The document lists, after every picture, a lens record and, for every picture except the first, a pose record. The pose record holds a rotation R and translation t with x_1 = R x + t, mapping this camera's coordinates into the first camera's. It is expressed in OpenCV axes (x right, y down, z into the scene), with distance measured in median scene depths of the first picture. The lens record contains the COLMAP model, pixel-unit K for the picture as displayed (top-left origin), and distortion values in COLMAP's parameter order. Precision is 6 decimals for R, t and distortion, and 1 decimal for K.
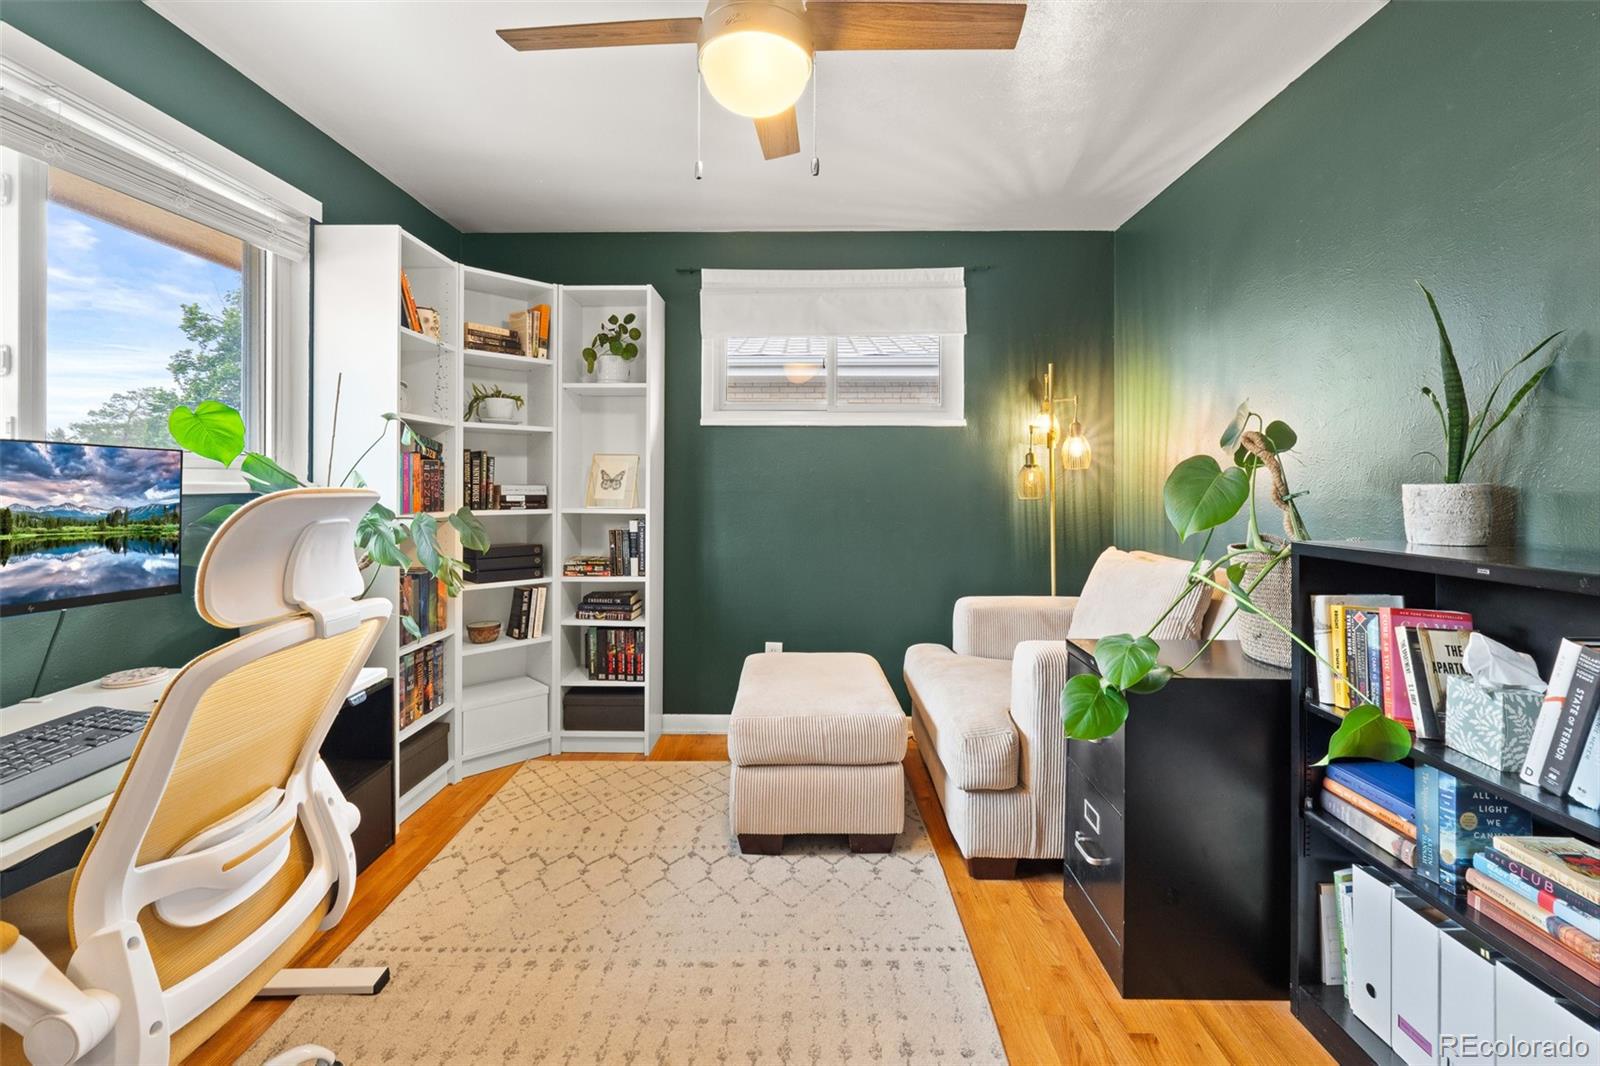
lens RADIAL K [[684.5, 0, 805.6], [0, 684.5, 481.1], [0, 0, 1]] dist [-0.000515, -0.000378]
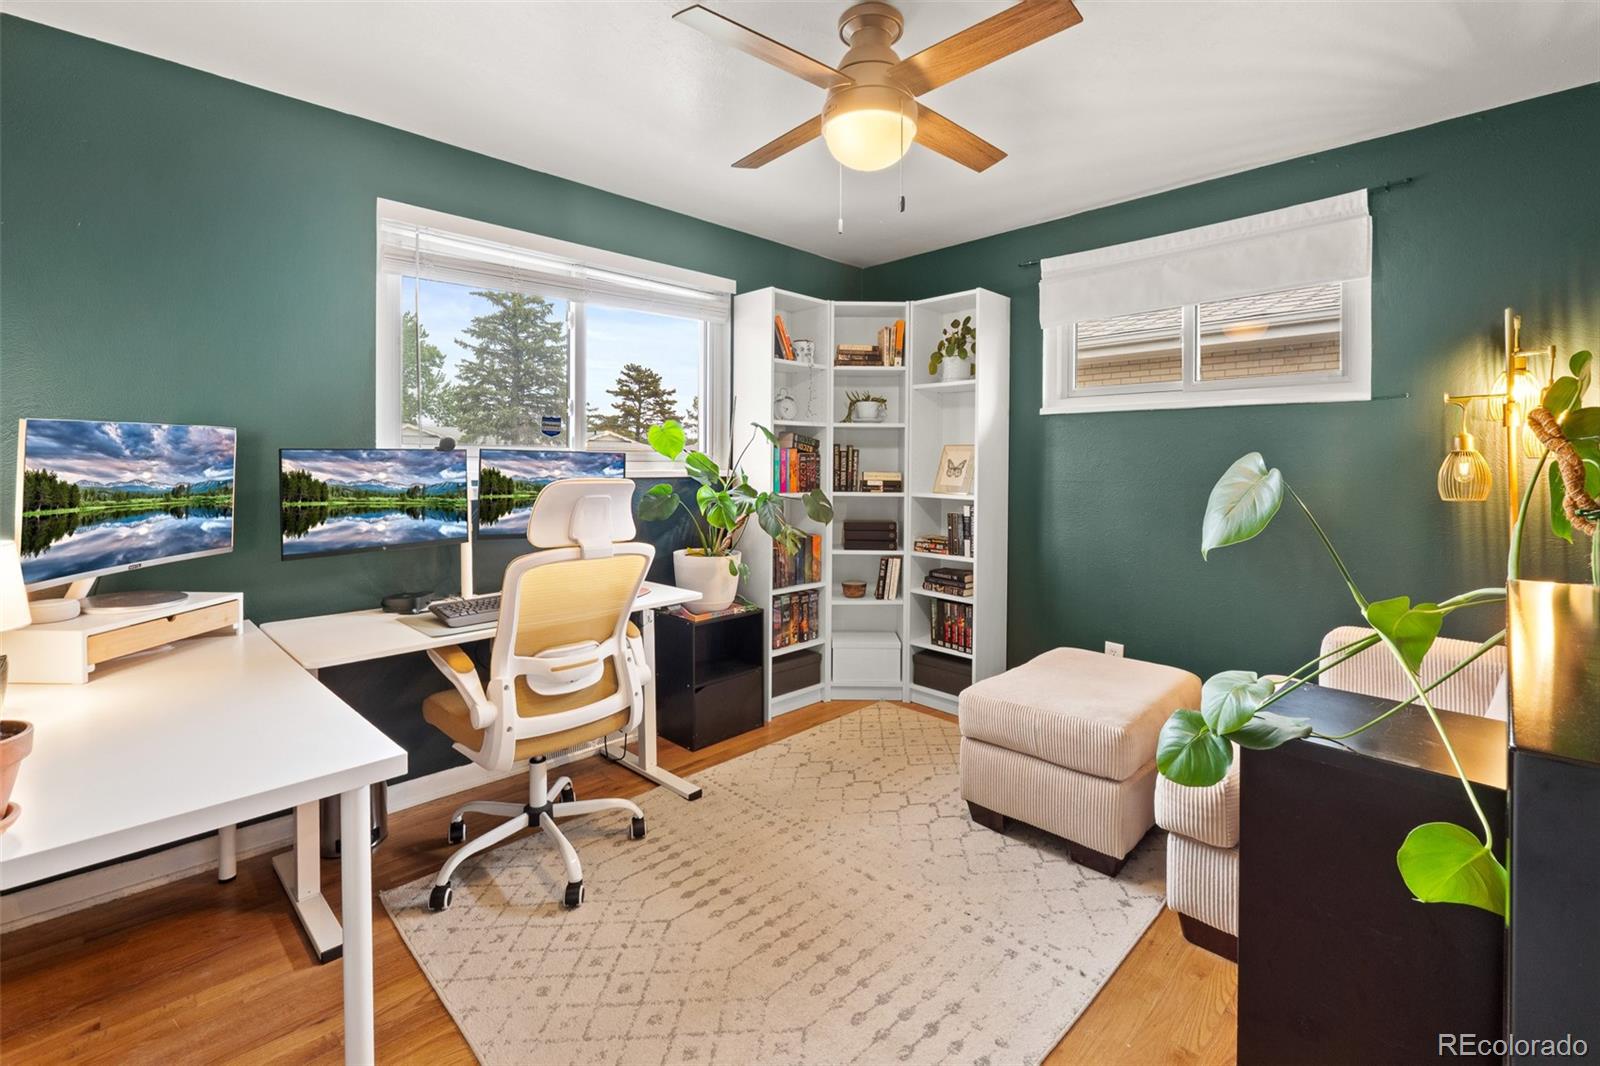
lens RADIAL K [[698.1, 0, 804.9], [0, 698.1, 458.1], [0, 0, 1]] dist [0.001004, 0.000028]
pose [[0.711546, -0.002423, -0.702636, 0.385392], [-0.002163, 0.999982, -0.005638, -0.012838], [0.702637, 0.005531, 0.711527, 0.026488]]
